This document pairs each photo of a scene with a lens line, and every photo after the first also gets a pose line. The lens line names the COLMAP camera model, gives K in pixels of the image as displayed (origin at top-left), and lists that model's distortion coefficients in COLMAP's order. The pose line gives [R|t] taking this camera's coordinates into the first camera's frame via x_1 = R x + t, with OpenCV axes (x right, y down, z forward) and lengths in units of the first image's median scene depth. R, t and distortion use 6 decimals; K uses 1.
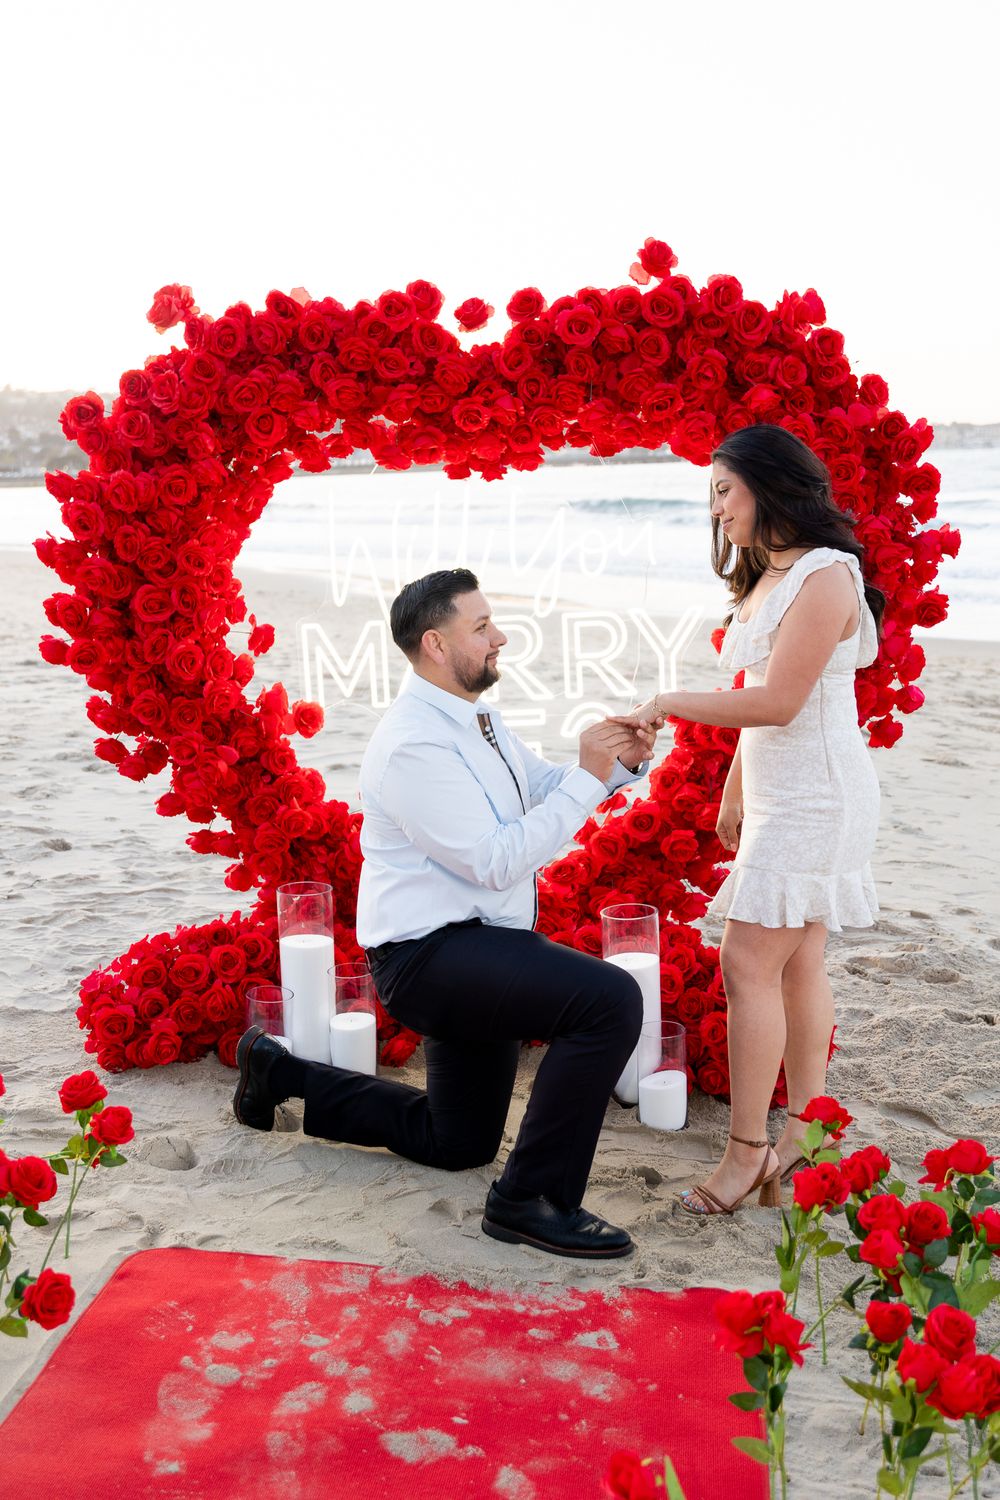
lens RADIAL K [[1554.6, 0, 471.3], [0, 1554.6, 748.1], [0, 0, 1]] dist [-0.007928, -0.001916]
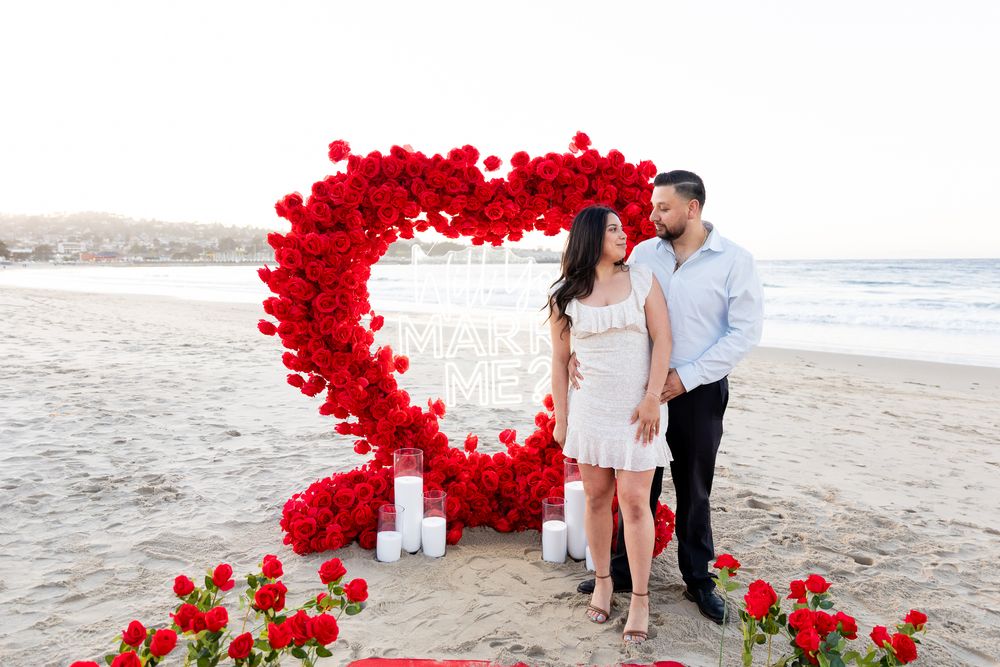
lens RADIAL K [[691.9, 0, 500.4], [0, 691.9, 332.8], [0, 0, 1]] dist [0.004259, 0.000527]
pose [[0.984168, 0.010390, 0.176934, -0.144705], [0.004040, 0.996706, -0.081001, 0.013553], [-0.177193, 0.080434, 0.980884, 0.131542]]
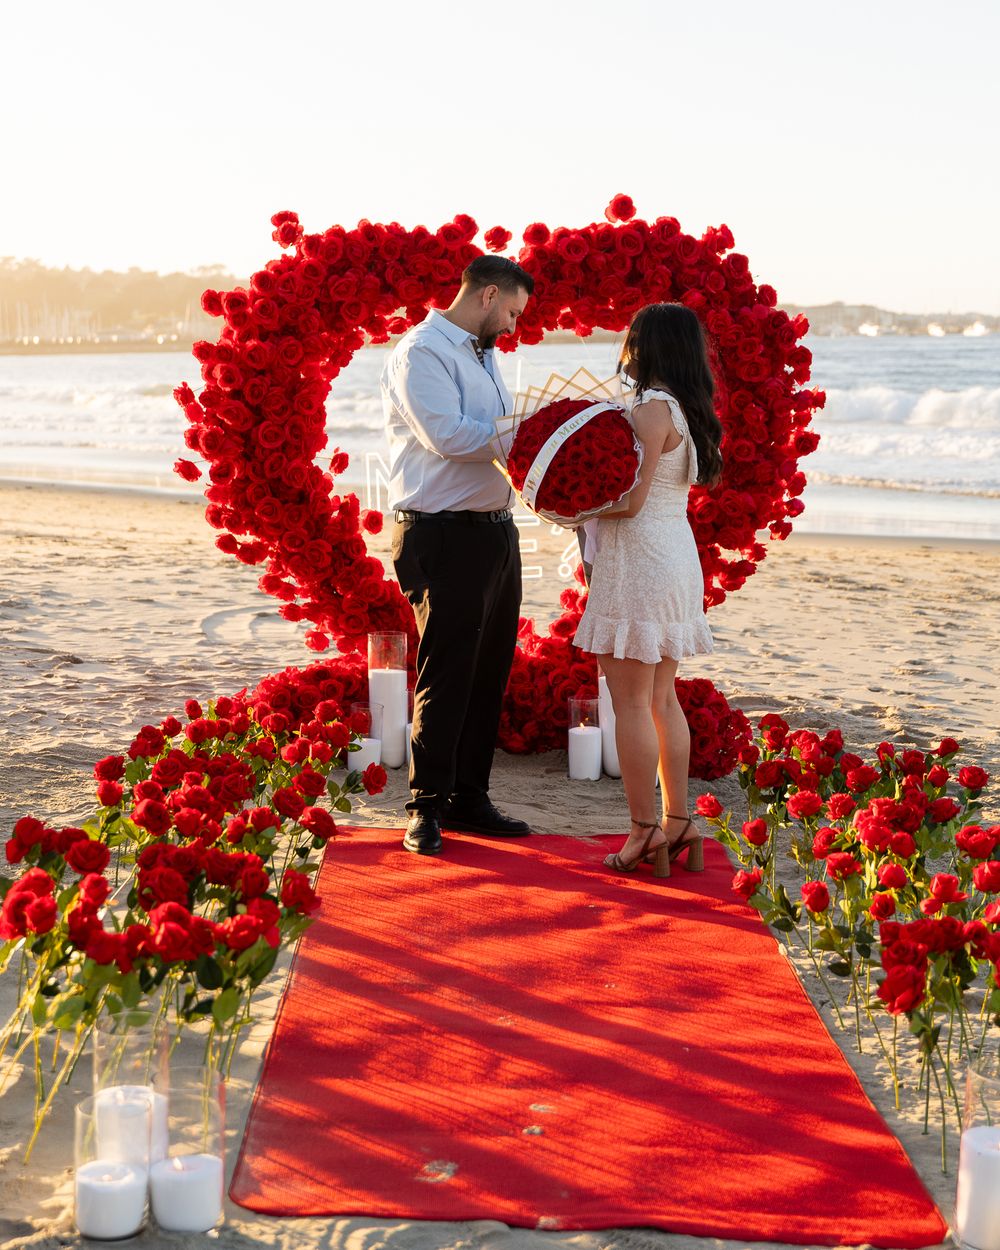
lens RADIAL K [[1960.3, 0, 472.5], [0, 1960.3, 536.4], [0, 0, 1]] dist [0.004725, -0.084170]
pose [[0.989658, 0.001684, 0.143438, -0.280641], [0.010290, 0.996522, -0.082694, 0.147292], [-0.143079, 0.083314, 0.986198, -0.765633]]
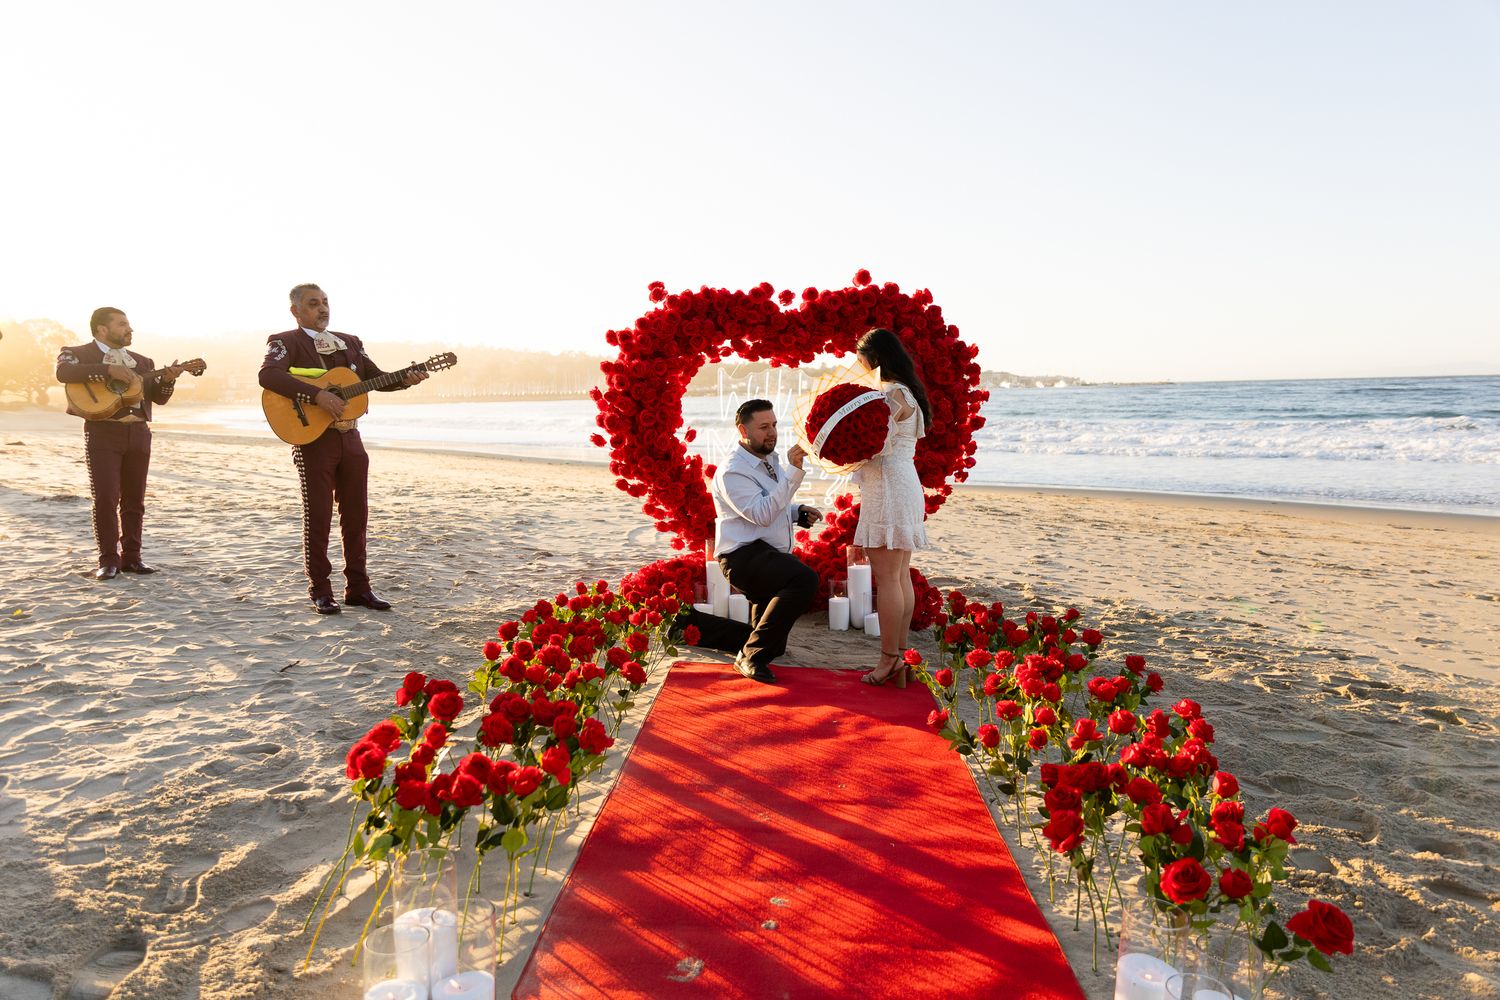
lens RADIAL K [[990.4, 0, 757.7], [0, 990.4, 501.7], [0, 0, 1]] dist [-0.005120, -0.001174]
pose [[0.995150, -0.000179, 0.098366, -0.188353], [0.007244, 0.997416, -0.071475, 0.136688], [-0.098099, 0.071841, 0.992580, -0.459501]]
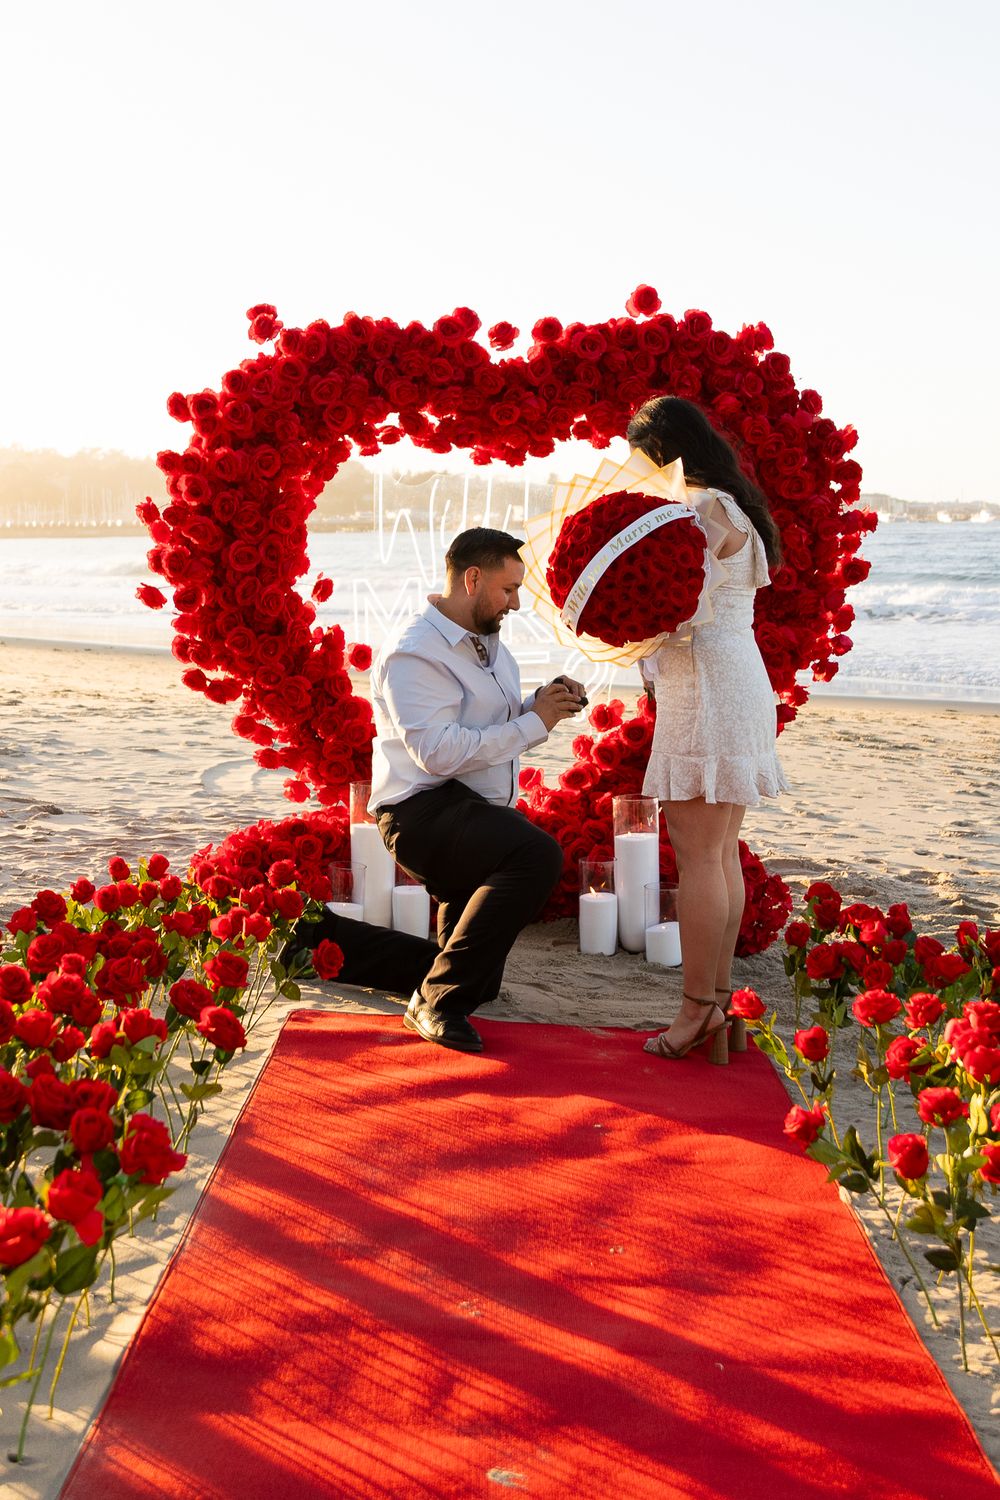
lens RADIAL K [[1798.8, 0, 427.1], [0, 1798.8, 680.4], [0, 0, 1]] dist [-0.007839, 0.018615]
pose [[0.995346, 0.010970, 0.095742, -0.197054], [-0.001760, 0.995403, -0.095755, 0.142775], [-0.096353, 0.095141, 0.990790, -0.422149]]
